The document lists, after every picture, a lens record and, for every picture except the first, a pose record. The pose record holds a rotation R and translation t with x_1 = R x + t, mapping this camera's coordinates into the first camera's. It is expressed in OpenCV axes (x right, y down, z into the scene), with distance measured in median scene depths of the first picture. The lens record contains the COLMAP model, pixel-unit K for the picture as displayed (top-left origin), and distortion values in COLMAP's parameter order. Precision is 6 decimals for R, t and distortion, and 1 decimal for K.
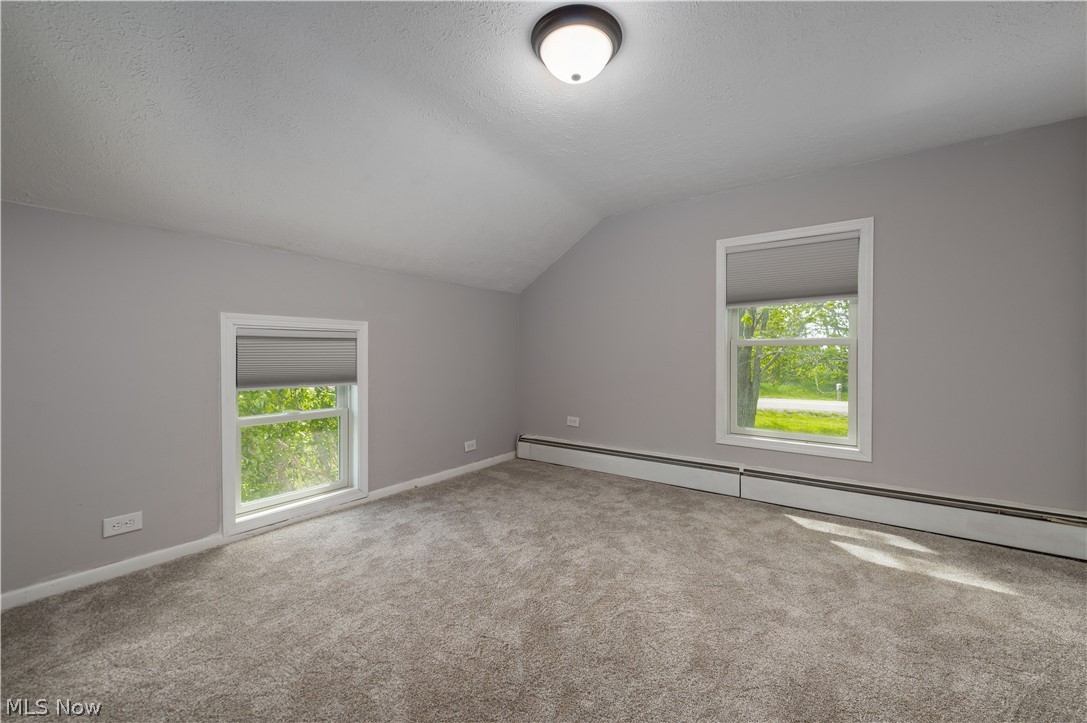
lens RADIAL K [[432.8, 0, 549.5], [0, 432.8, 360.6], [0, 0, 1]] dist [0.011777, -0.001626]
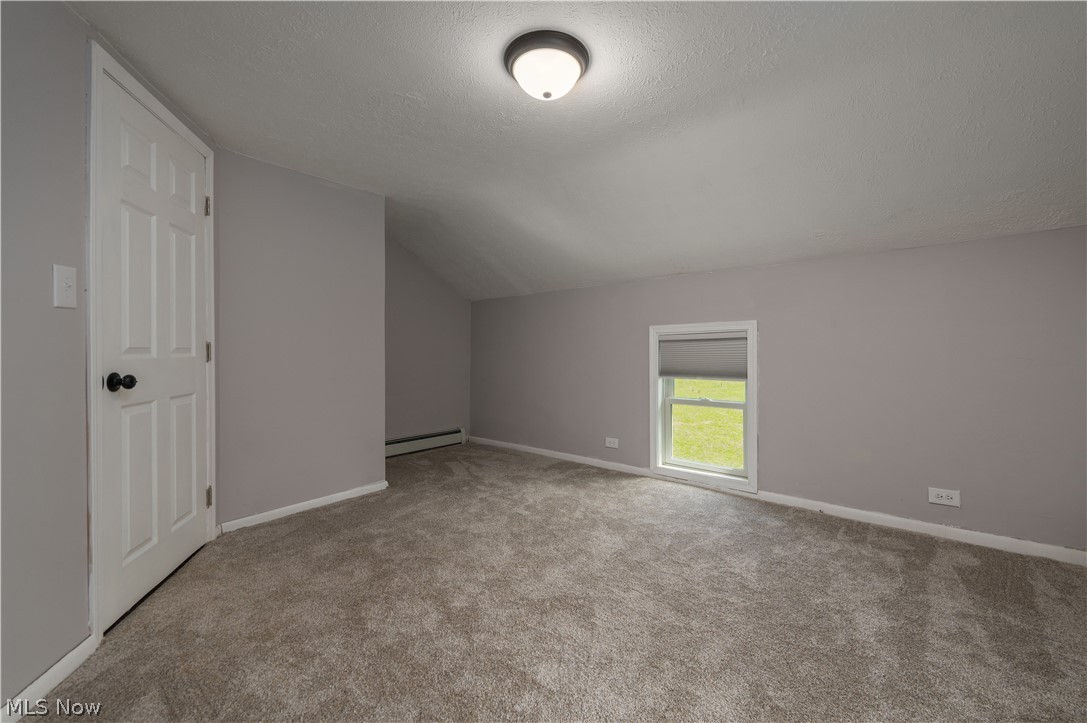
lens RADIAL K [[432.8, 0, 548.7], [0, 432.8, 354.0], [0, 0, 1]] dist [0.011777, -0.001626]
pose [[-0.091515, 0.001034, -0.995803, 0.640703], [-0.008062, 0.999966, 0.001779, -0.008975], [0.995771, 0.008191, -0.091503, 0.621559]]
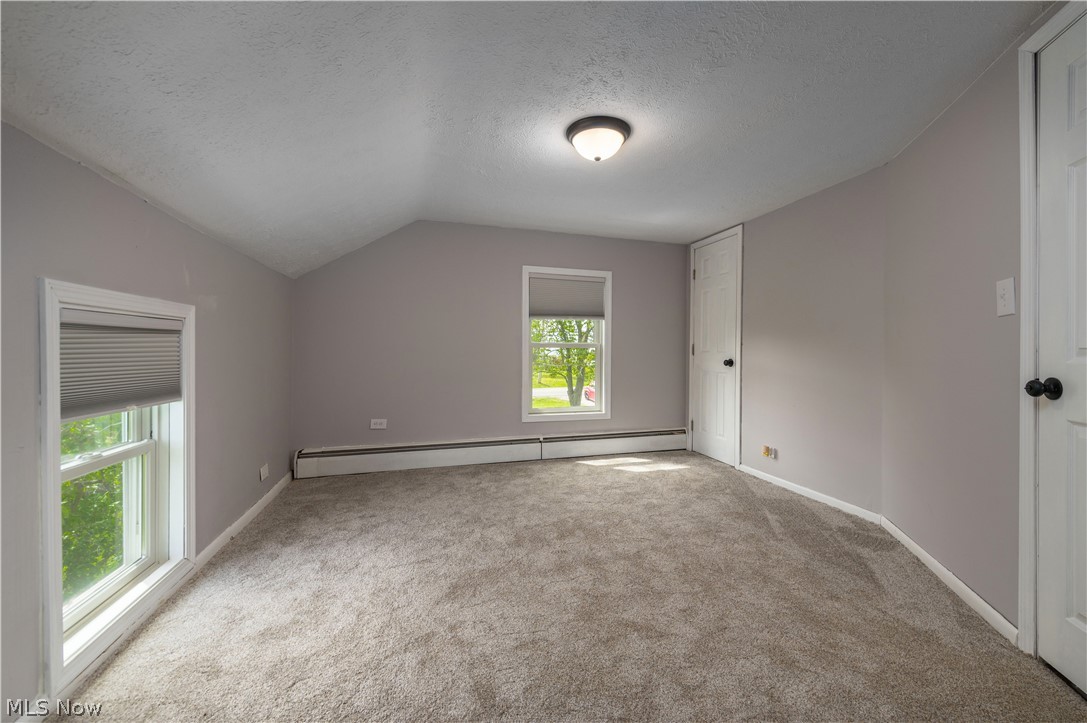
lens RADIAL K [[432.8, 0, 560.6], [0, 432.8, 356.8], [0, 0, 1]] dist [0.011777, -0.001626]
pose [[0.602198, -0.007039, 0.798316, -0.627086], [0.008197, 0.999963, 0.002634, -0.008643], [-0.798305, 0.004958, 0.602233, 0.142476]]
